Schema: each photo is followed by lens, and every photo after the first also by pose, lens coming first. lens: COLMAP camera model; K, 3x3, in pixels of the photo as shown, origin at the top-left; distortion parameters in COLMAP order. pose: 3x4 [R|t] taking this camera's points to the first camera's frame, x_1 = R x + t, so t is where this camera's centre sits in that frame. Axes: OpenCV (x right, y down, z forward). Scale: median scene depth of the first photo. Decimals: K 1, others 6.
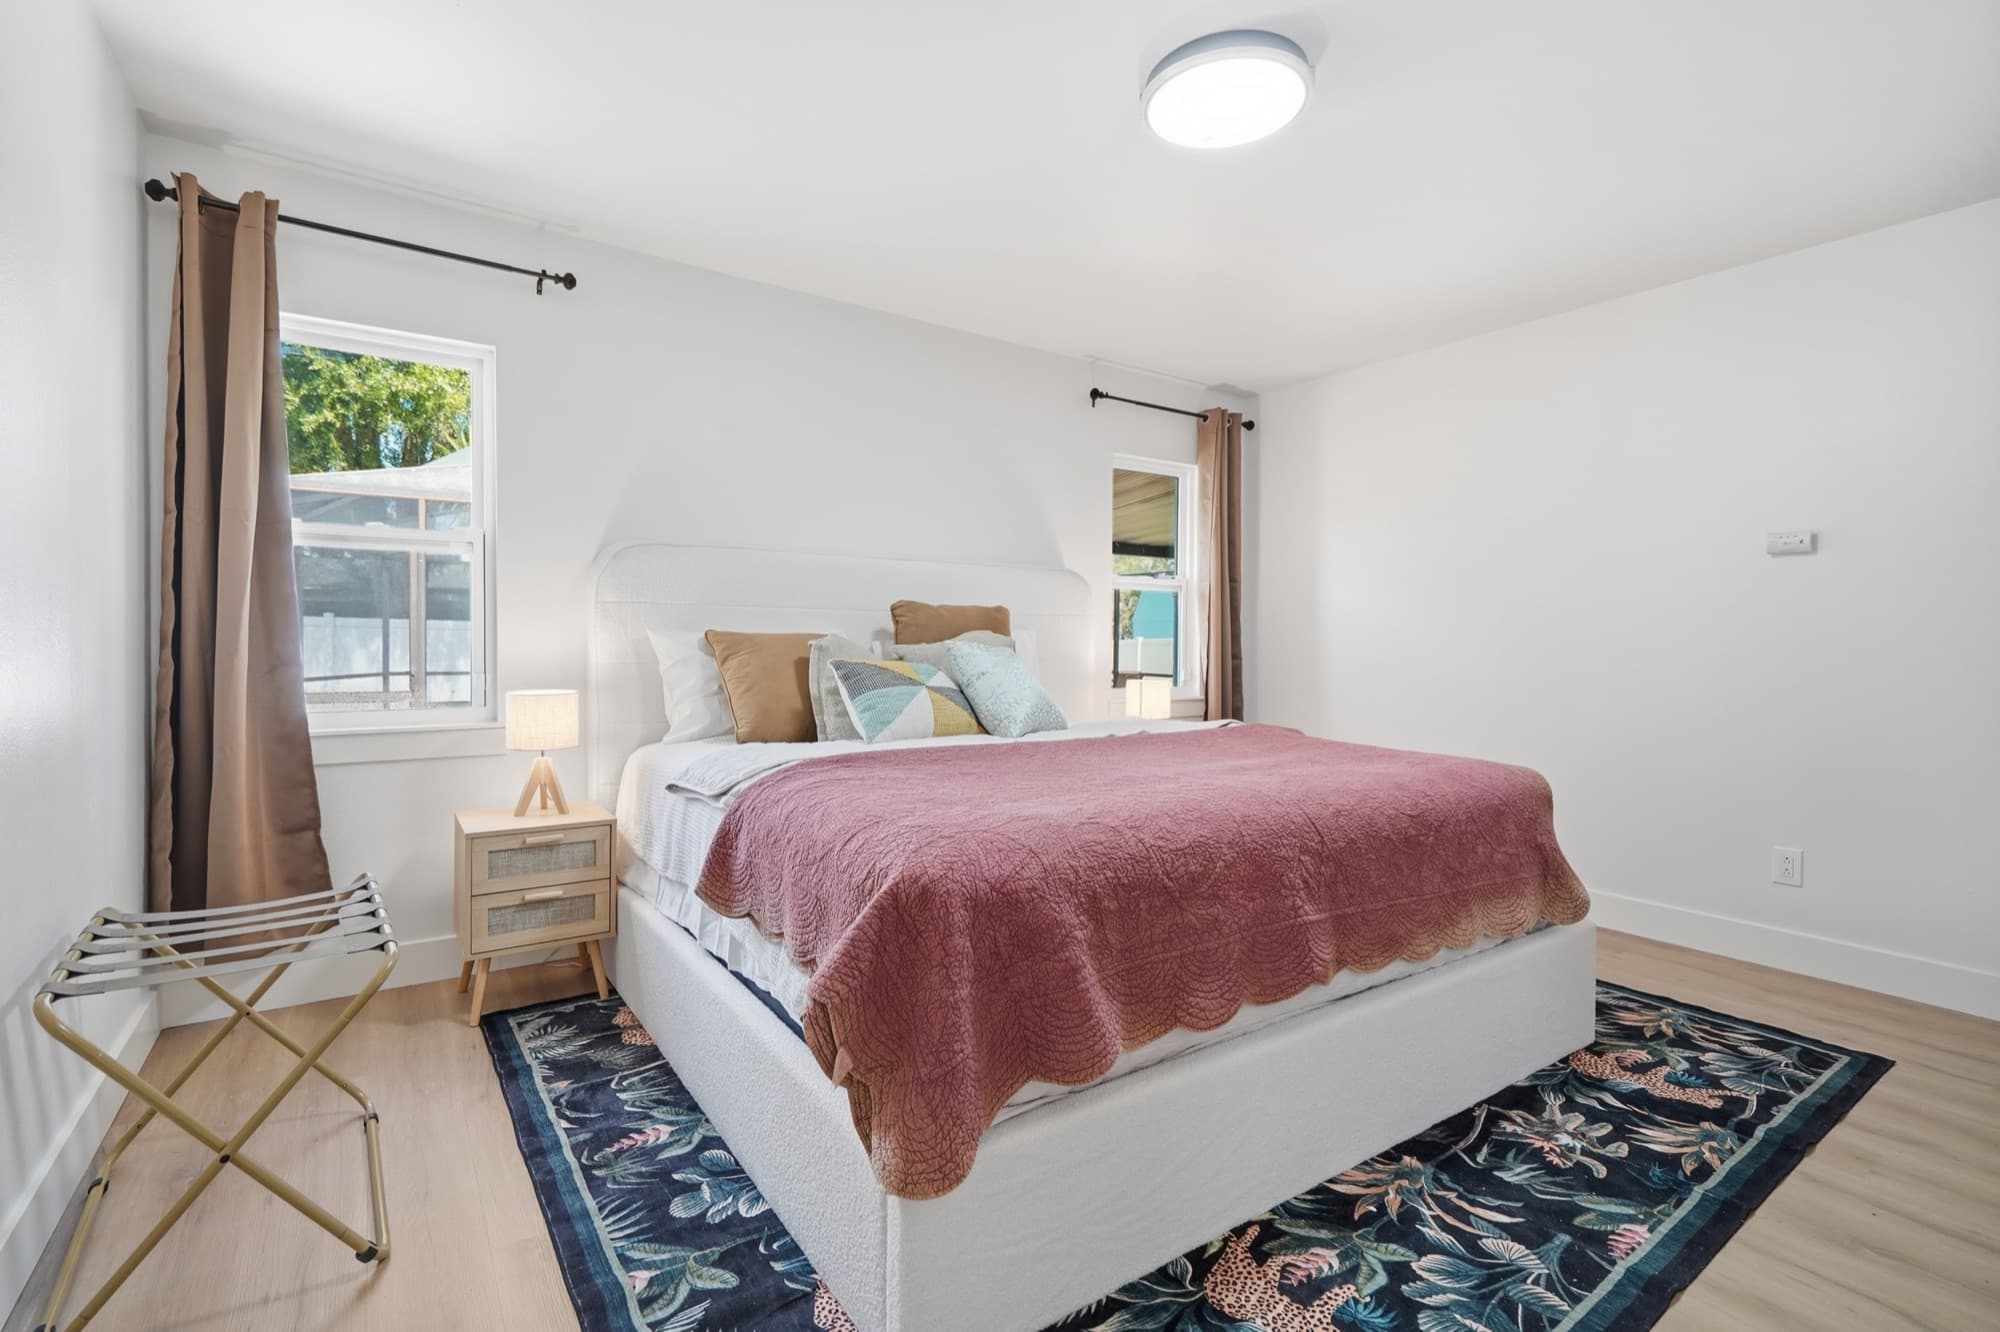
lens RADIAL K [[899.7, 0, 1000.8], [0, 899.7, 642.4], [0, 0, 1]] dist [-0.002007, -0.000308]
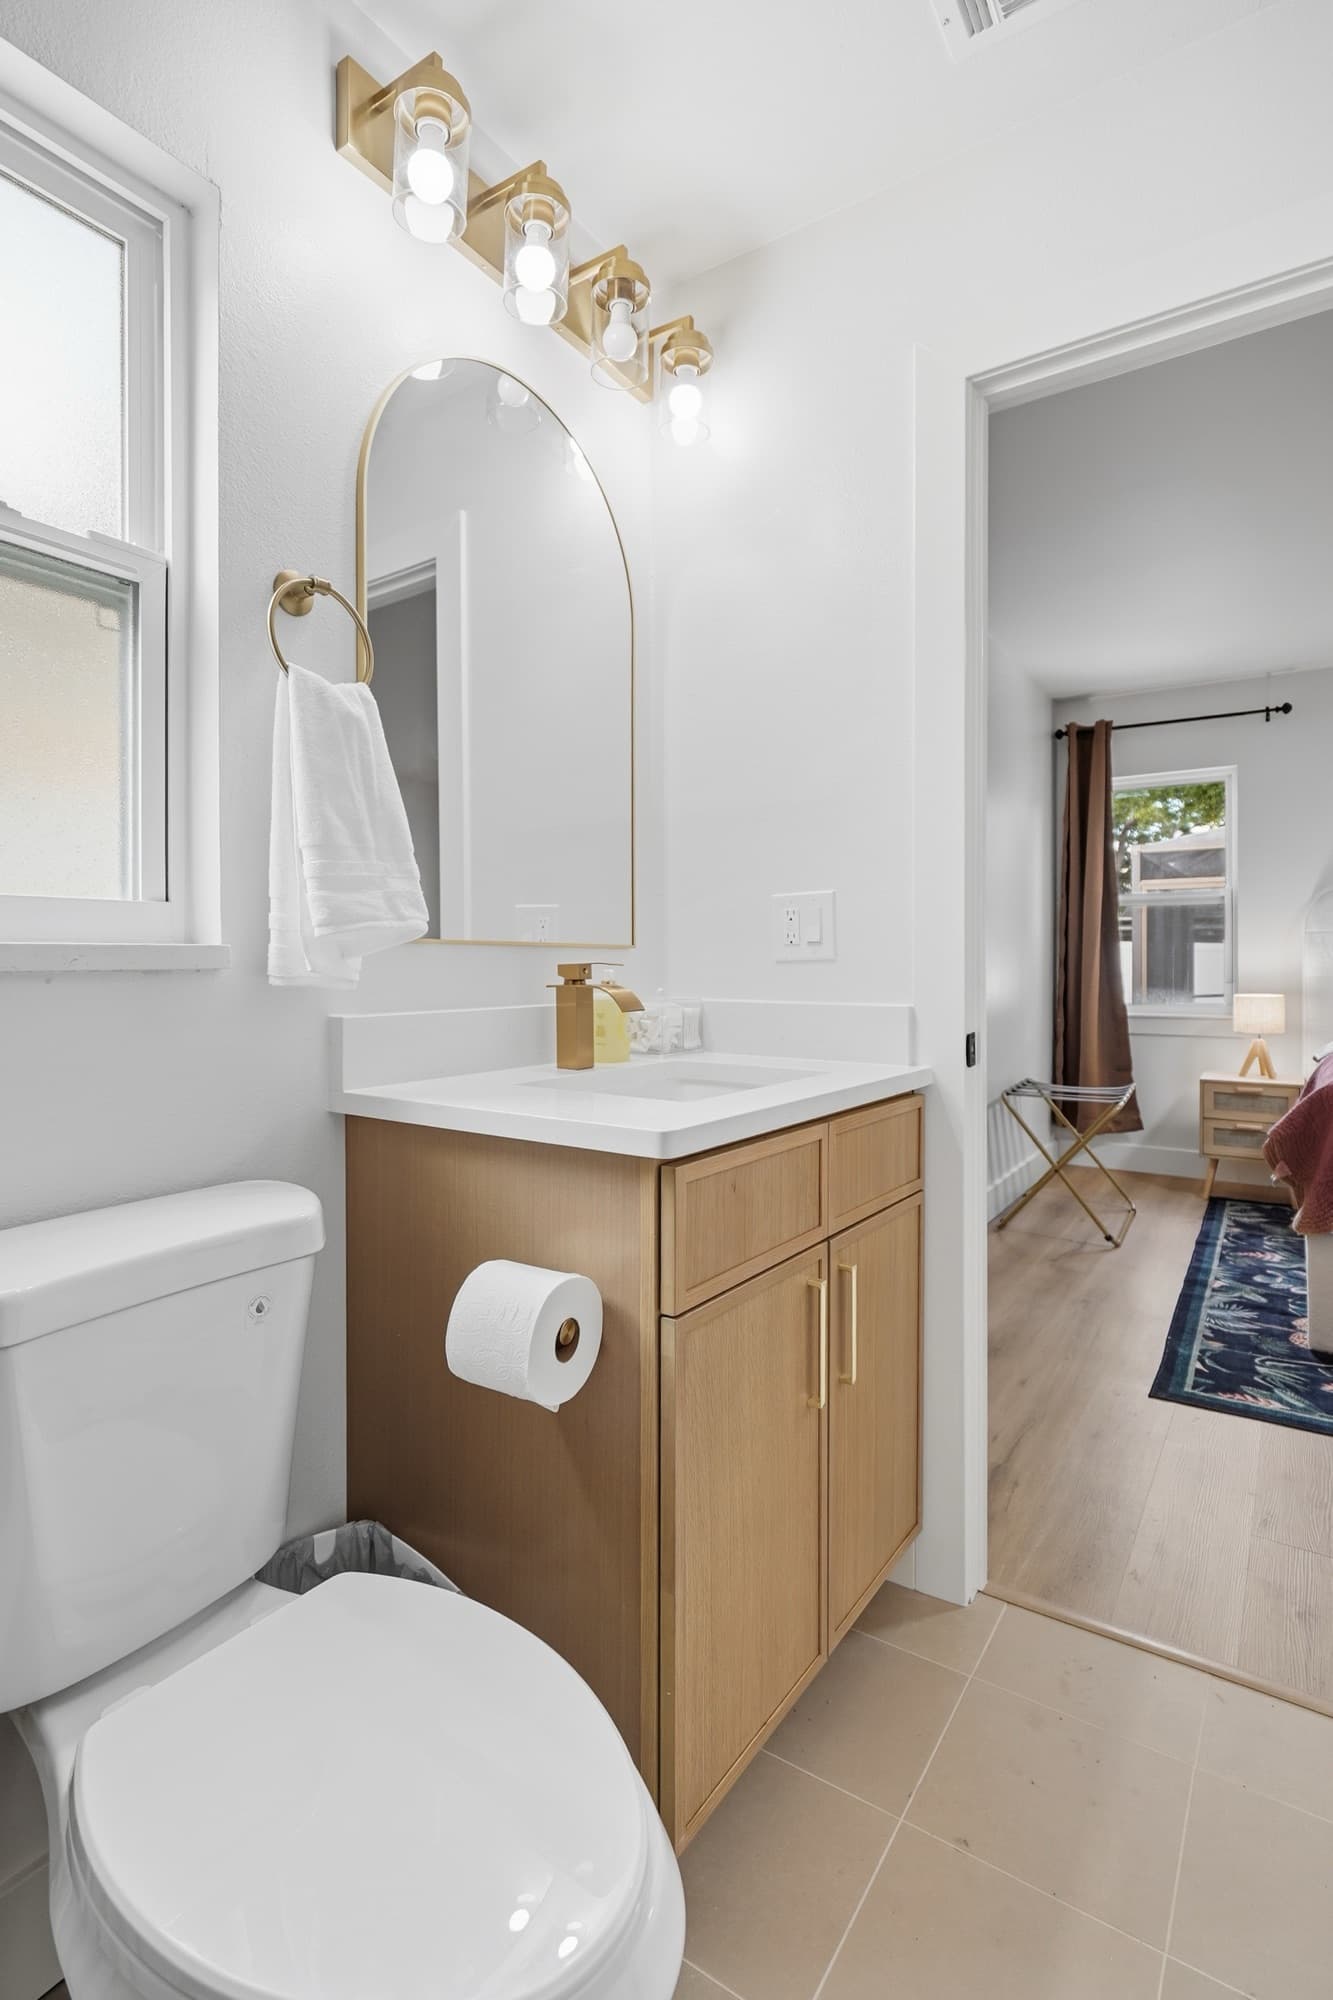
lens RADIAL K [[932.2, 0, 666.5], [0, 932.2, 1000.0], [0, 0, 1]] dist [-0.001966, -0.000806]
pose [[0.363045, 0.033731, -0.931161, 0.618657], [0.001387, 0.999324, 0.036742, 0.005010], [0.931771, -0.014631, 0.362753, -0.512902]]
